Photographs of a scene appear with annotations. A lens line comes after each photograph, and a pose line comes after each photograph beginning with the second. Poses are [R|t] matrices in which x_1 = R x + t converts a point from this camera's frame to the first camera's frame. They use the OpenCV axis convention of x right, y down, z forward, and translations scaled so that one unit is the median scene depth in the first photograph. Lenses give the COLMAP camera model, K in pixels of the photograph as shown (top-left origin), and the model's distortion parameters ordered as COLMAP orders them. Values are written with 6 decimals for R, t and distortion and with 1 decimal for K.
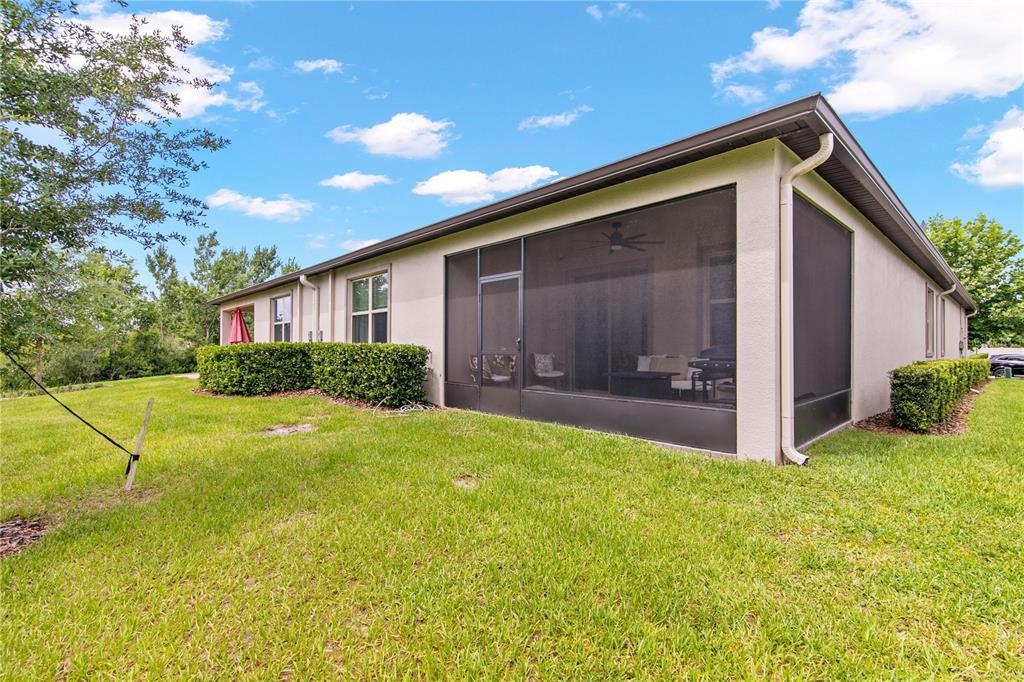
lens RADIAL K [[468.3, 0, 513.2], [0, 468.3, 342.0], [0, 0, 1]] dist [-0.000587, -0.001150]
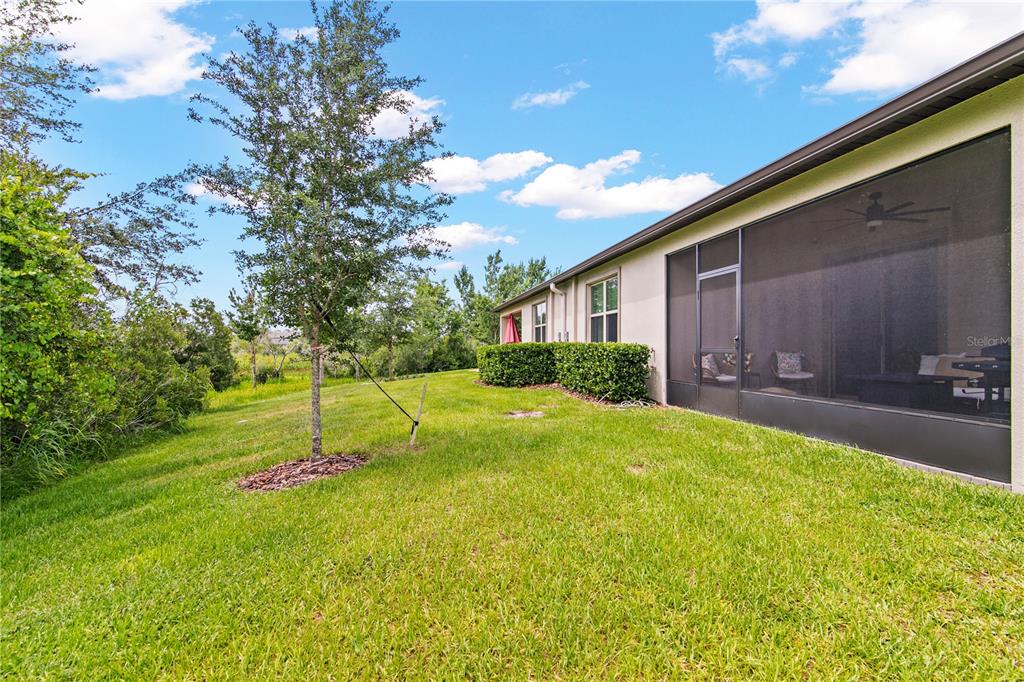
lens RADIAL K [[468.3, 0, 510.1], [0, 468.3, 344.5], [0, 0, 1]] dist [-0.000587, -0.001150]
pose [[0.849130, -0.008153, -0.528121, 0.107755], [0.011929, 0.999922, 0.003744, 0.000582], [0.528049, -0.009479, 0.849161, -0.038947]]
